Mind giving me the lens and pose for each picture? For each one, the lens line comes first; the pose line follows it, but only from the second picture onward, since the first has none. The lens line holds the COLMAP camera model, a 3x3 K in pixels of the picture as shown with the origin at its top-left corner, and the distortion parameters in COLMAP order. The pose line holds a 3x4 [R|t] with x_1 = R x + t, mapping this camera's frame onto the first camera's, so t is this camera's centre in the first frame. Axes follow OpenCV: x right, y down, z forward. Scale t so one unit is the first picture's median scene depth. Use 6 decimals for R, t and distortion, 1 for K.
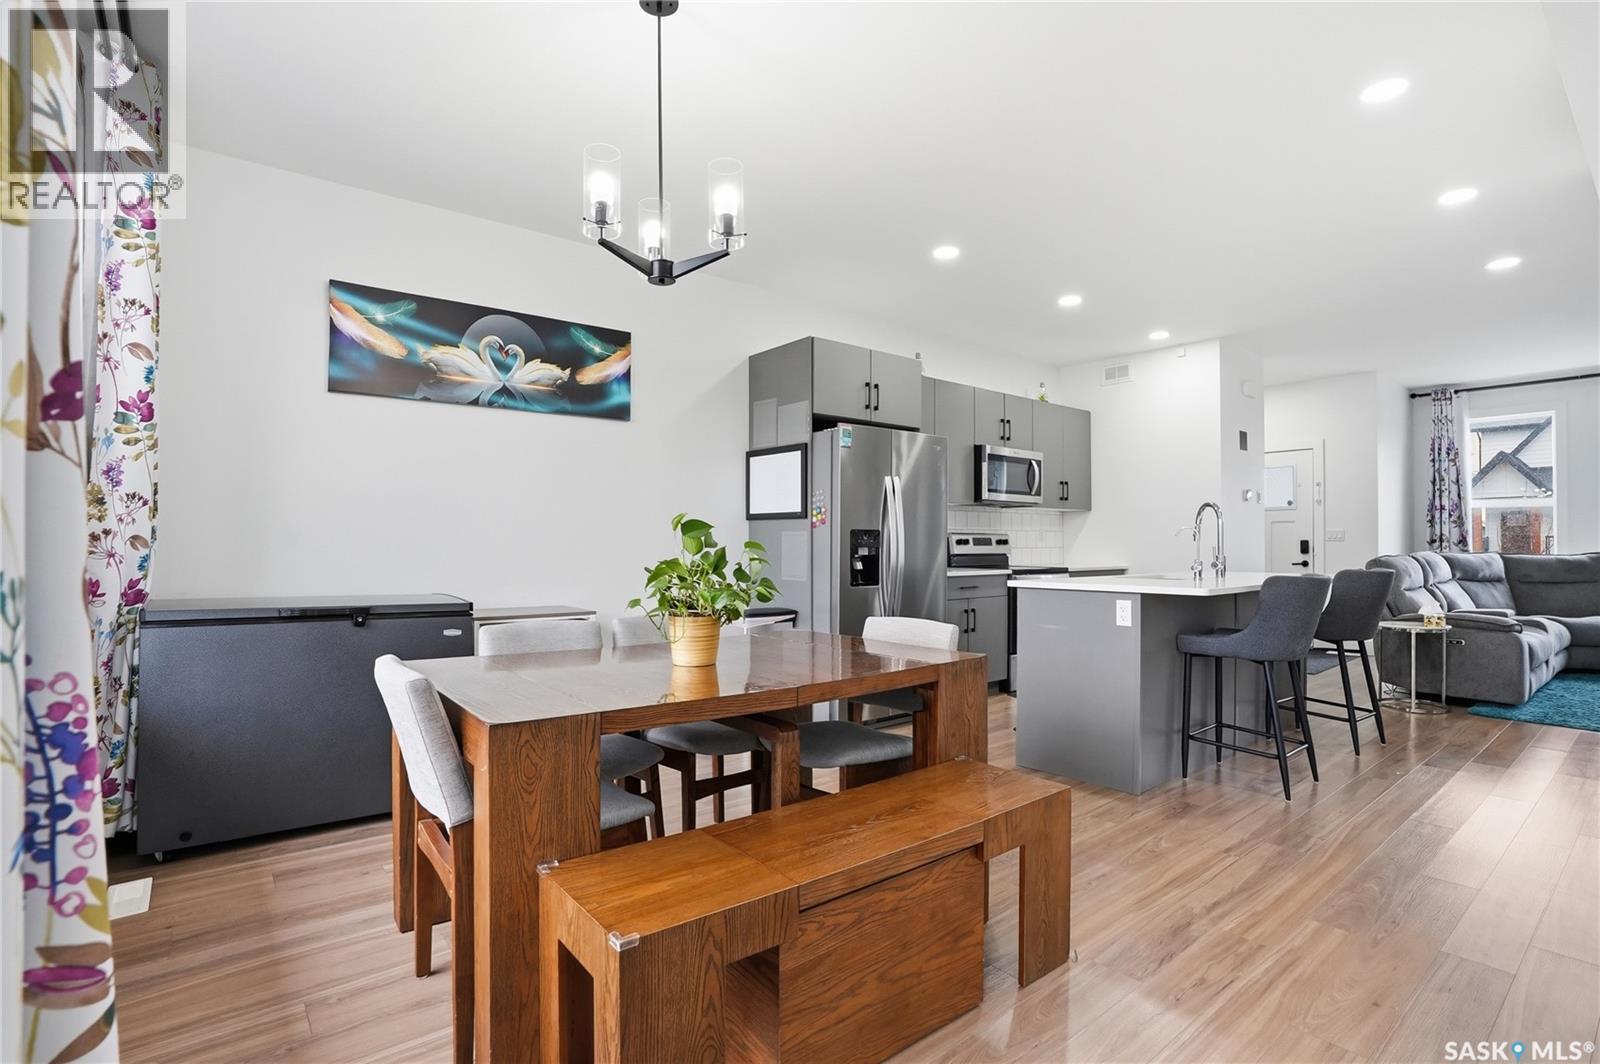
lens RADIAL K [[768.6, 0, 794.7], [0, 768.6, 545.6], [0, 0, 1]] dist [-0.068737, 0.027270]
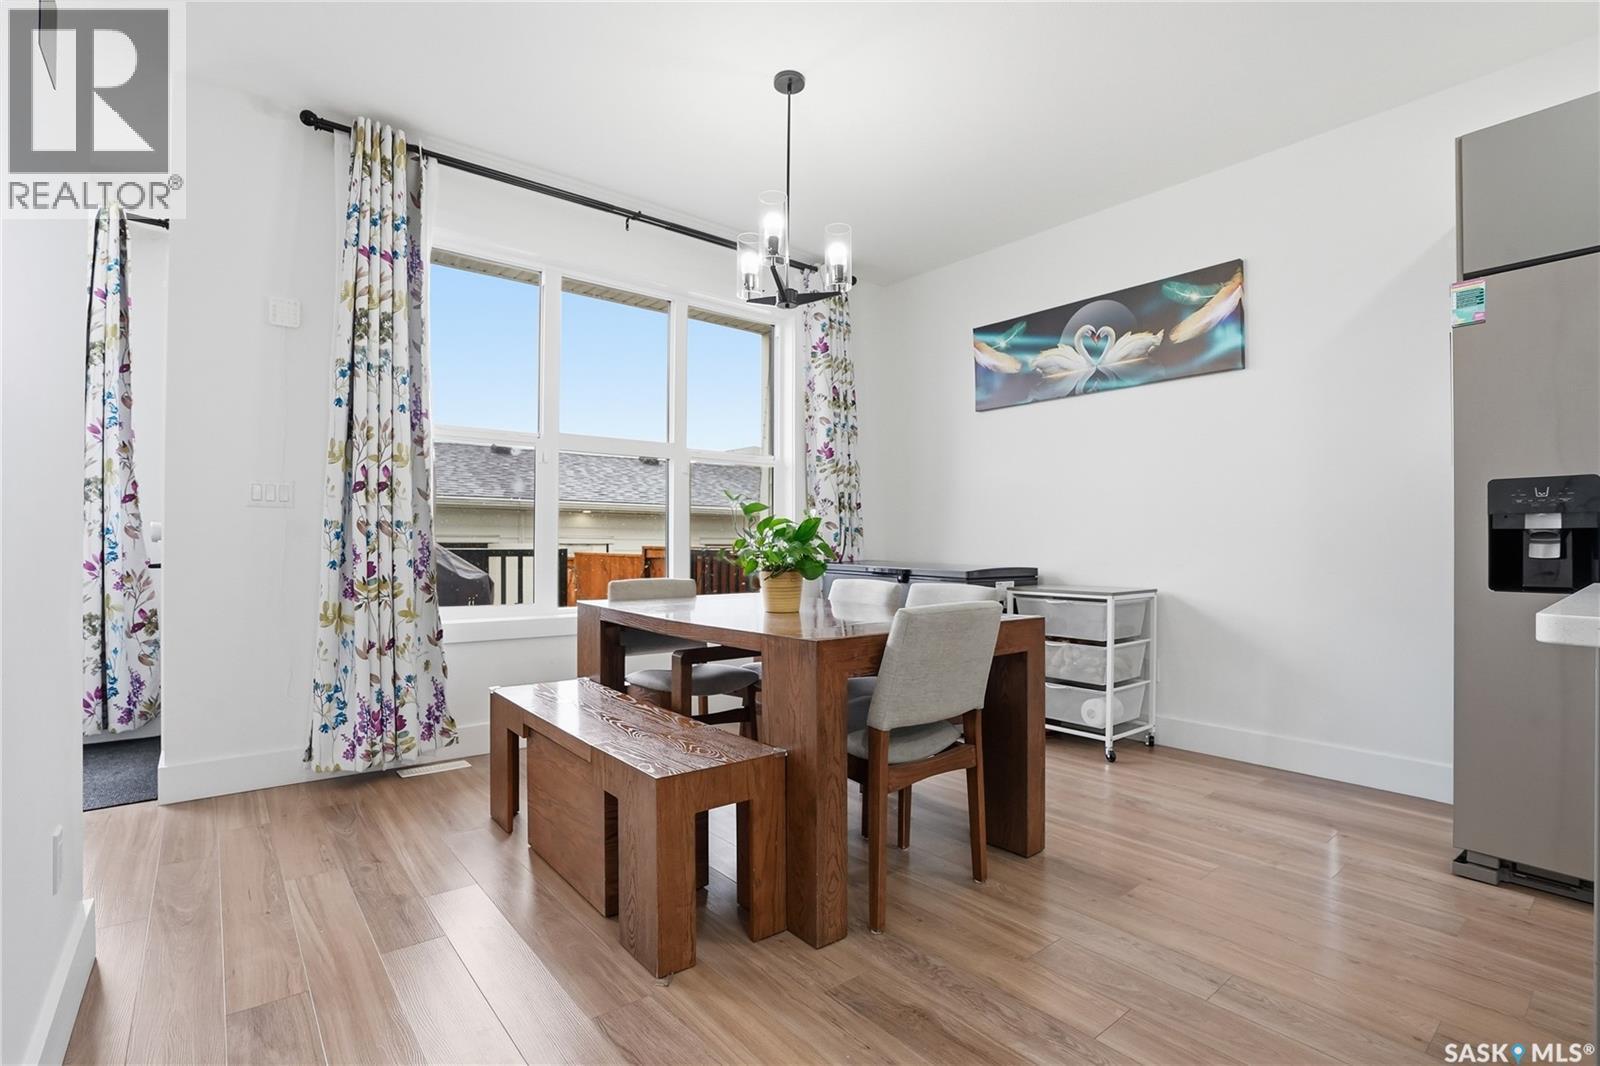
lens RADIAL K [[747.3, 0, 799.3], [0, 747.3, 544.1], [0, 0, 1]] dist [-0.075297, 0.026117]
pose [[0.005945, 0.000125, -0.999982, 0.415614], [-0.003212, 0.999995, 0.000106, 0.018136], [0.999977, 0.003212, 0.005946, 0.403243]]
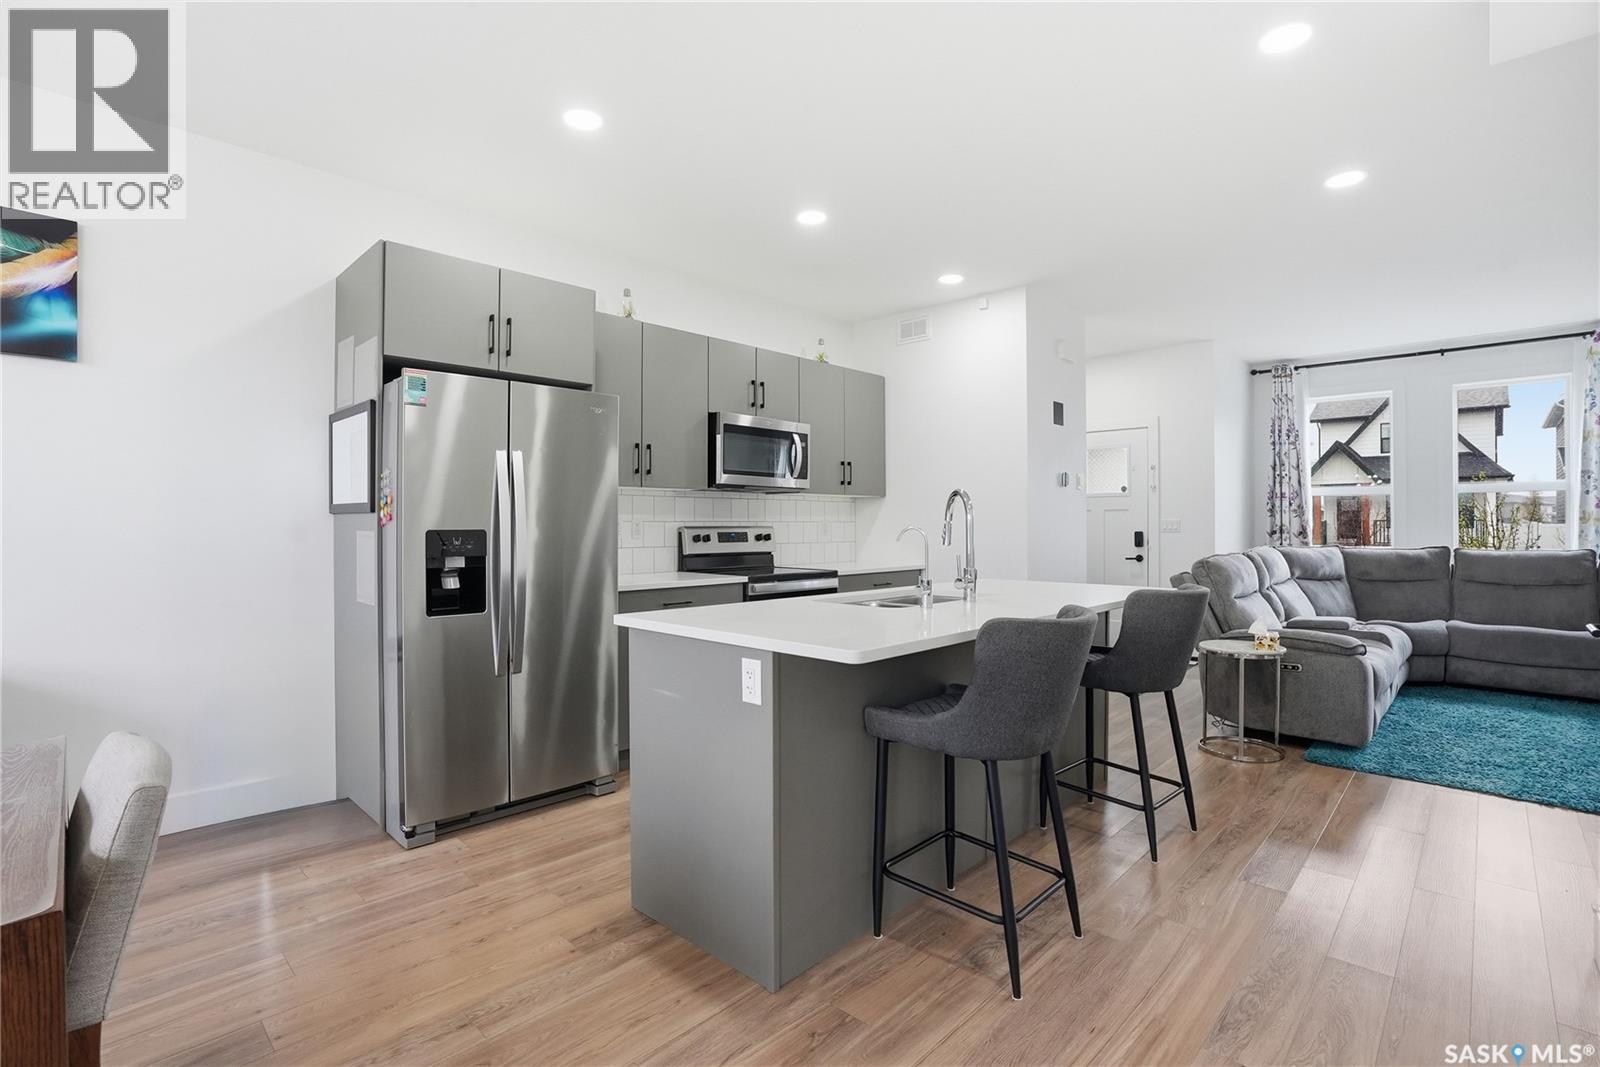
lens RADIAL K [[748.5, 0, 794.1], [0, 748.5, 530.7], [0, 0, 1]] dist [-0.071445, 0.025656]
pose [[0.992637, -0.000909, 0.121126, 0.234583], [0.000164, 0.999981, 0.006158, -0.018255], [-0.121130, -0.006093, 0.992618, 0.253776]]
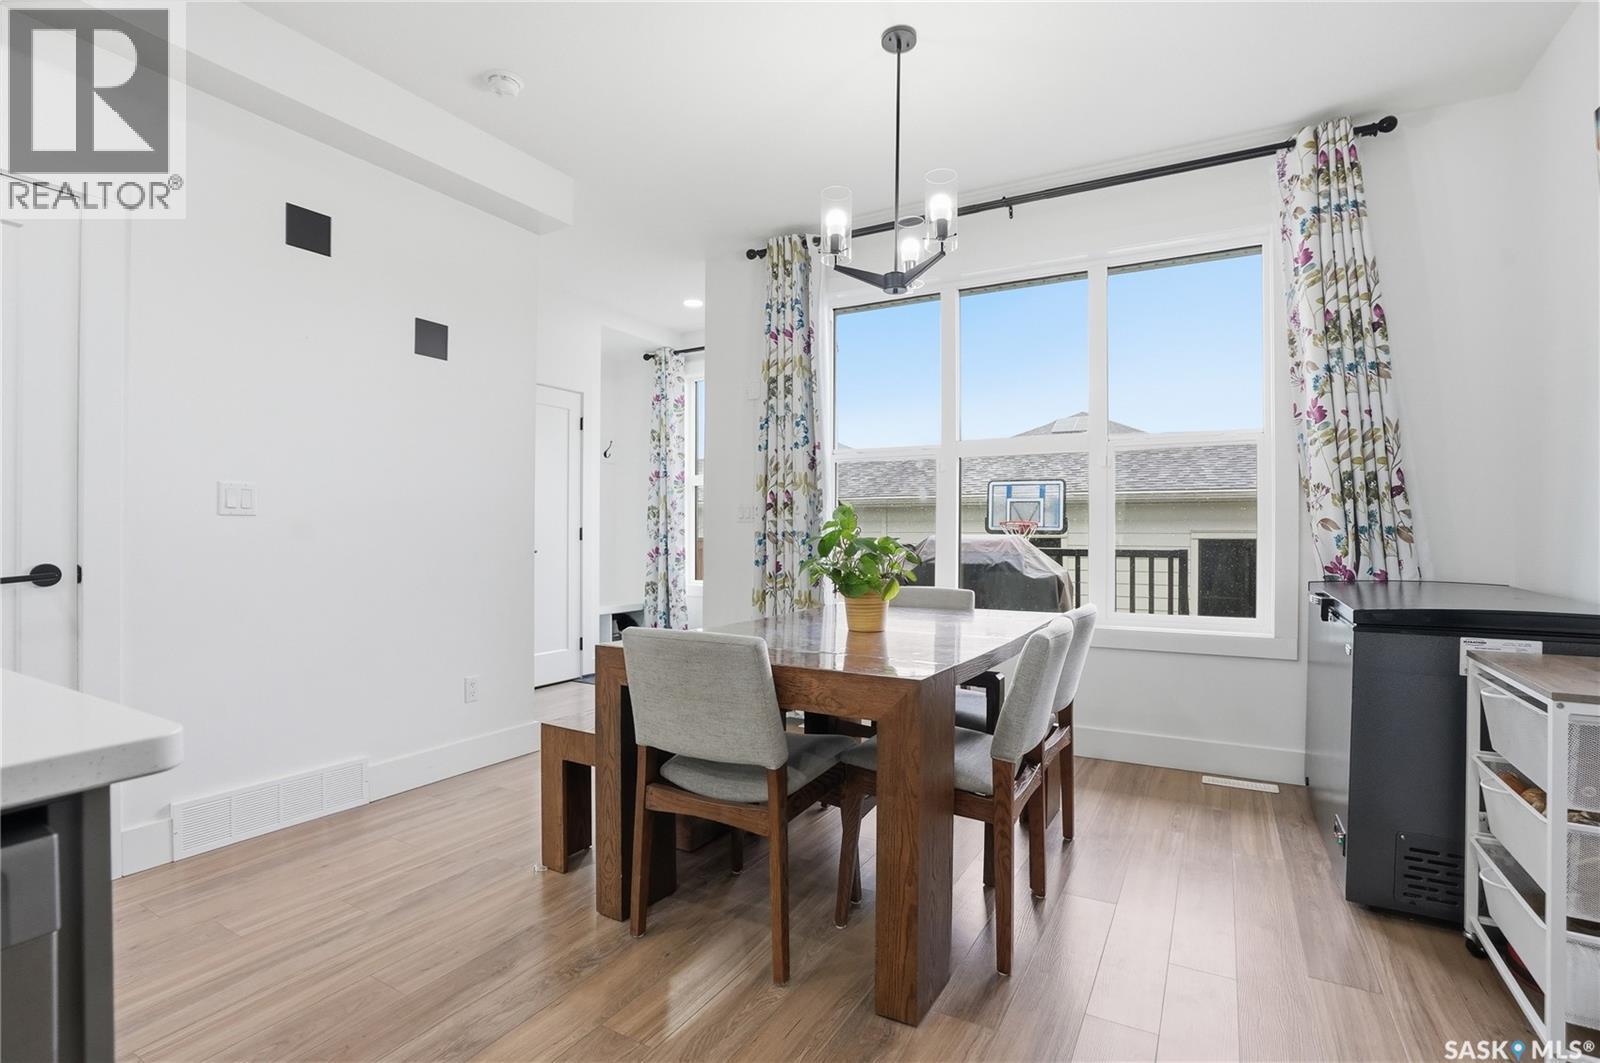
lens RADIAL K [[752.8, 0, 796.4], [0, 752.8, 535.9], [0, 0, 1]] dist [-0.073048, 0.031868]
pose [[-0.931741, 0.001029, -0.363121, 0.144138], [-0.000389, 0.999993, 0.003834, 0.004240], [0.363122, 0.003713, -0.931734, 0.785113]]
